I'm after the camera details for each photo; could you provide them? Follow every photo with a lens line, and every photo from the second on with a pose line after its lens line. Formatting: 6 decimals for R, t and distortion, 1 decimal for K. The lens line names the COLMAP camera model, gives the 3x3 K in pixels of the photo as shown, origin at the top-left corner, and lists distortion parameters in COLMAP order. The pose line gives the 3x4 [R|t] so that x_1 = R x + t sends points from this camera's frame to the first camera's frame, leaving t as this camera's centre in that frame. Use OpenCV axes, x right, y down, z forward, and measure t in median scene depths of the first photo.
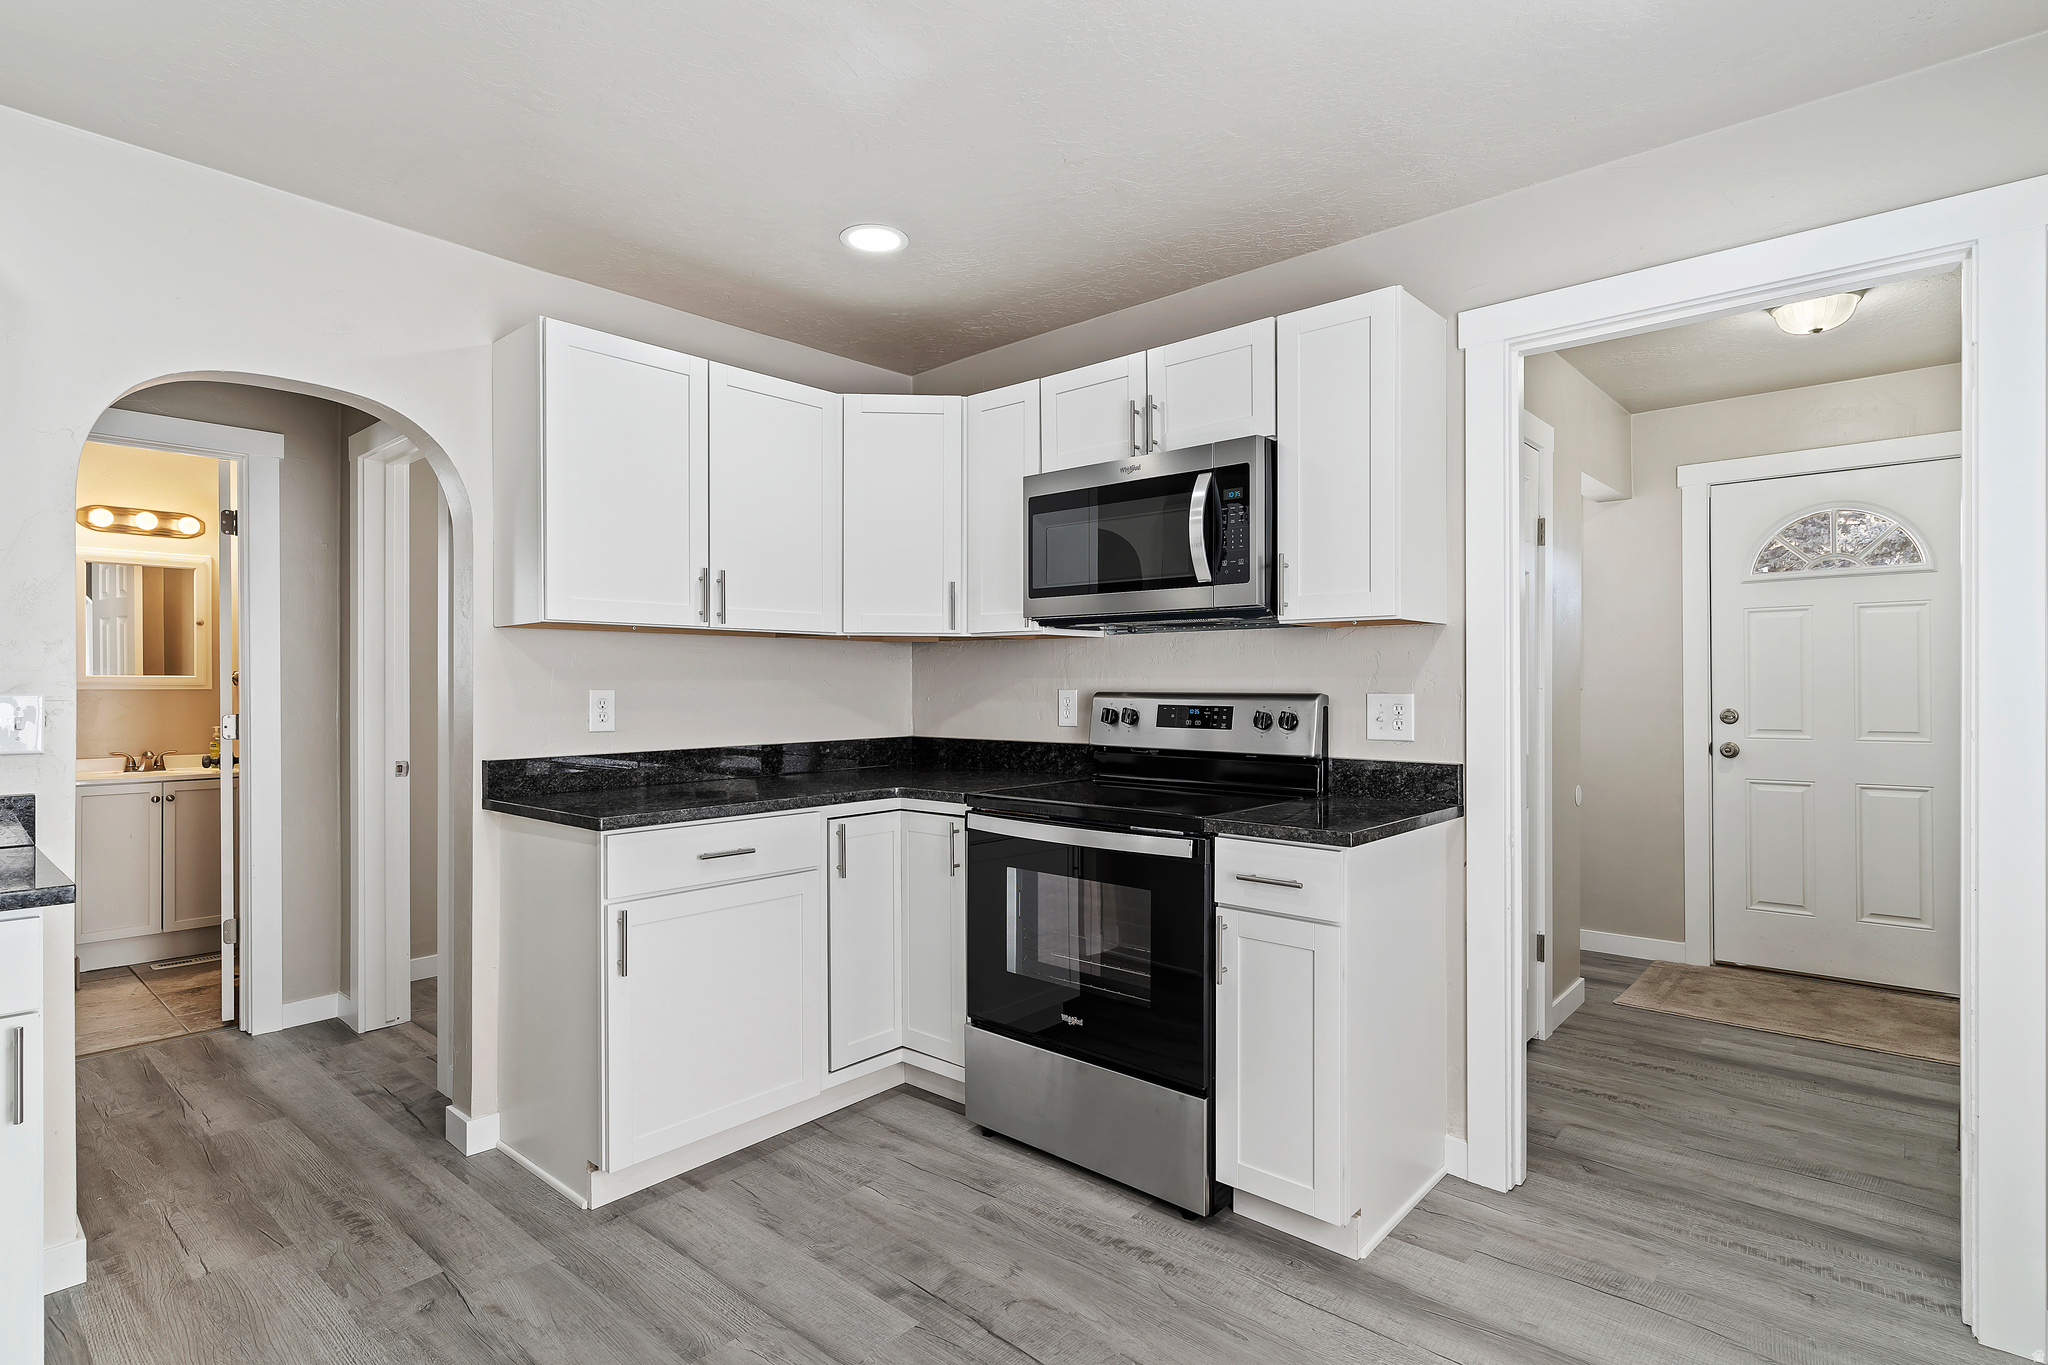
lens RADIAL K [[1028.5, 0, 1014.7], [0, 1028.5, 687.6], [0, 0, 1]] dist [0.001524, 0.001161]
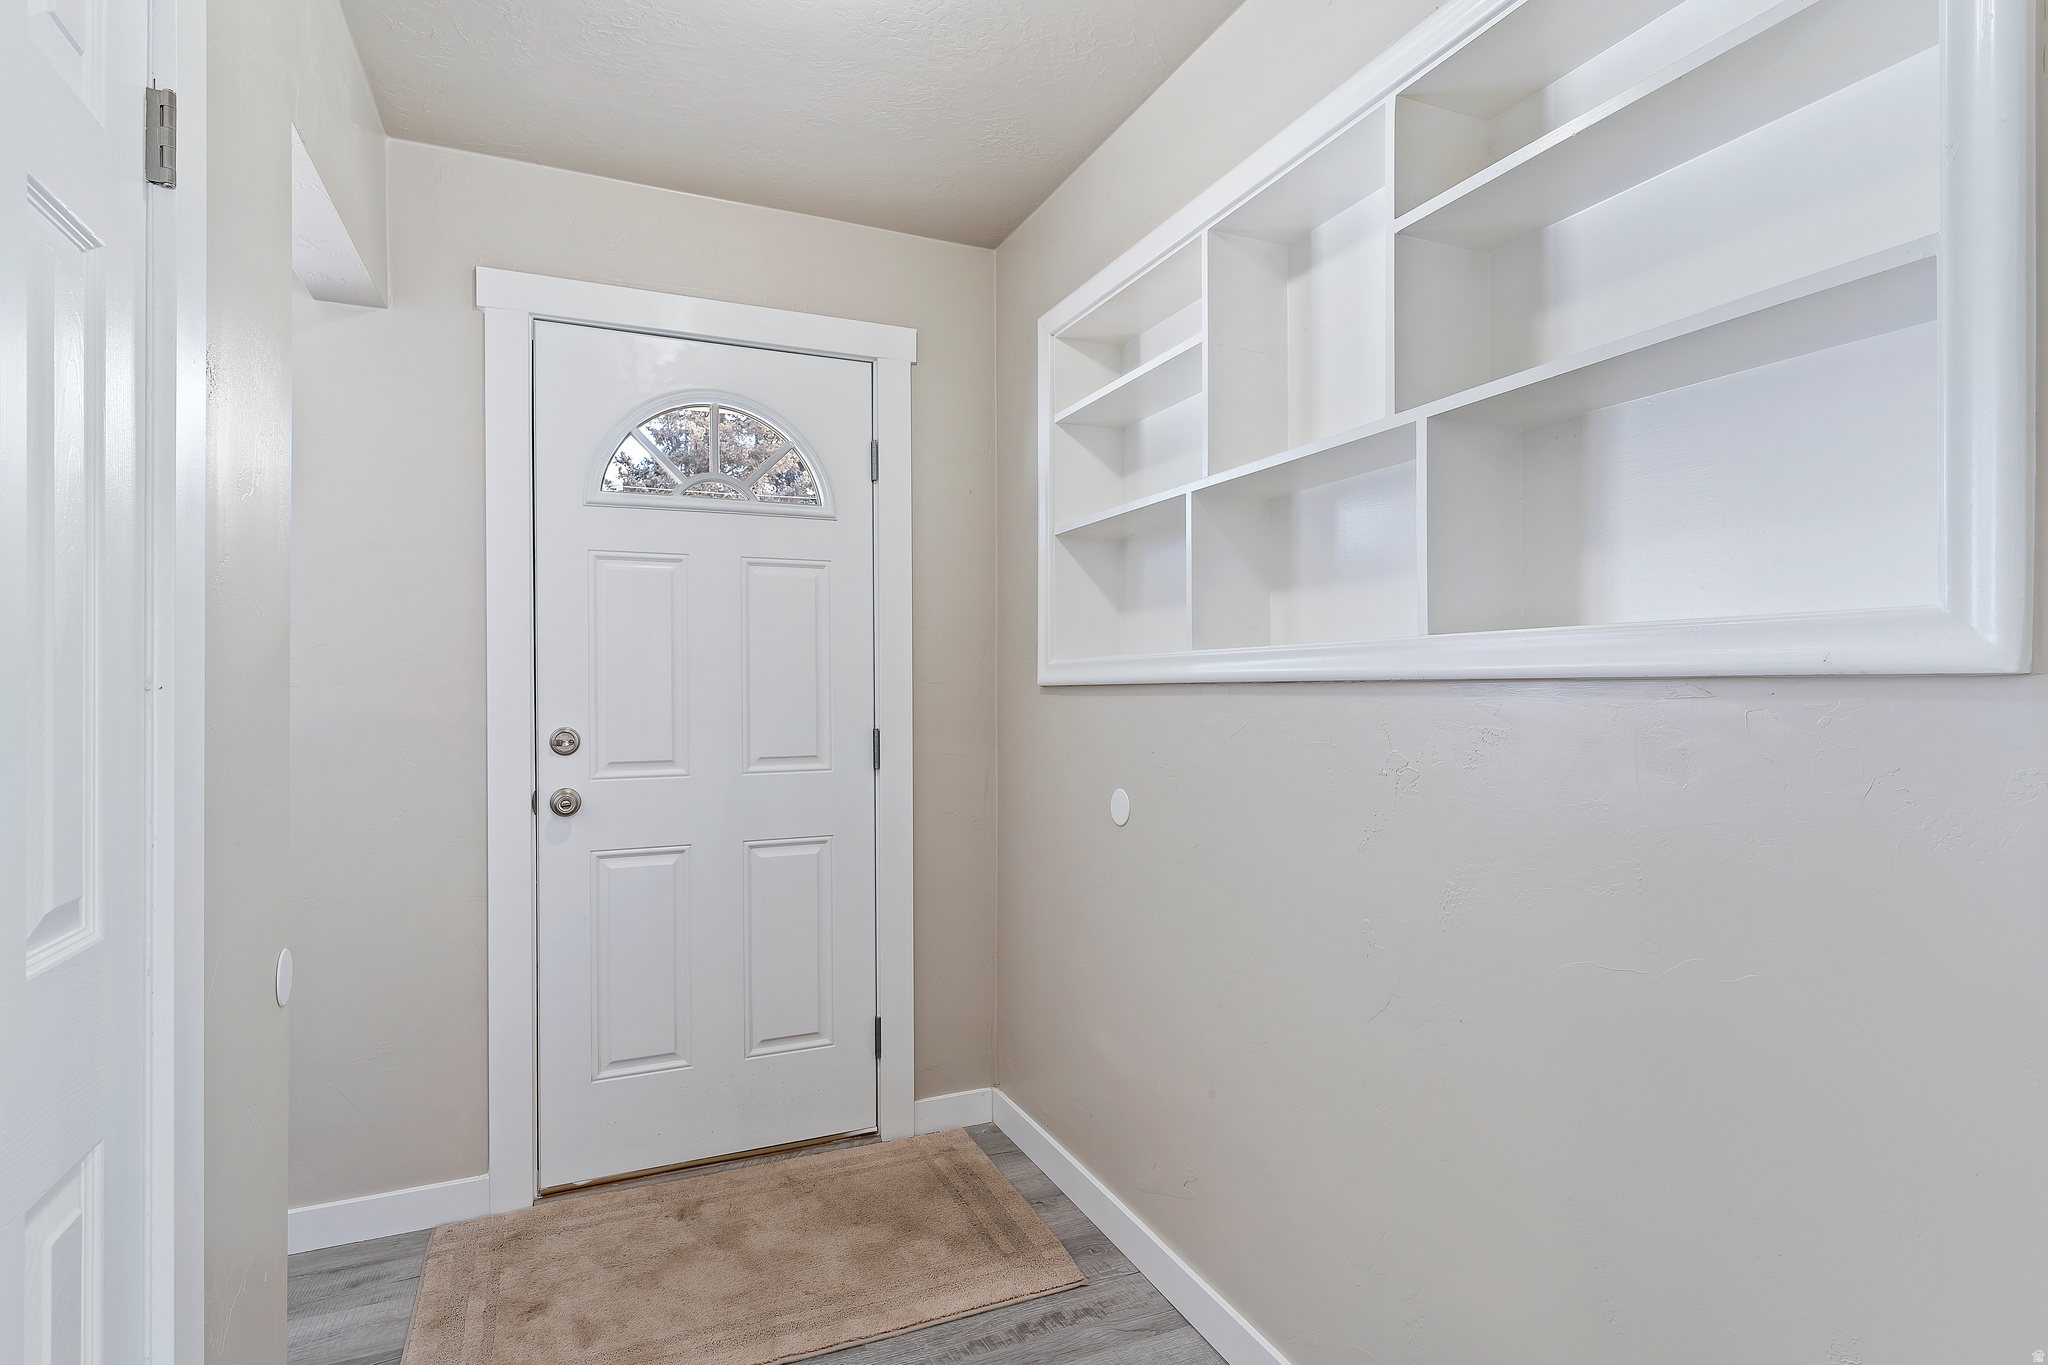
lens RADIAL K [[1028.5, 0, 1016.0], [0, 1028.5, 692.8], [0, 0, 1]] dist [0.001524, 0.001161]
pose [[0.409735, -0.001418, 0.912203, 0.310980], [-0.003682, 0.999988, 0.003208, -0.000985], [-0.912197, -0.004673, 0.409725, 0.595588]]
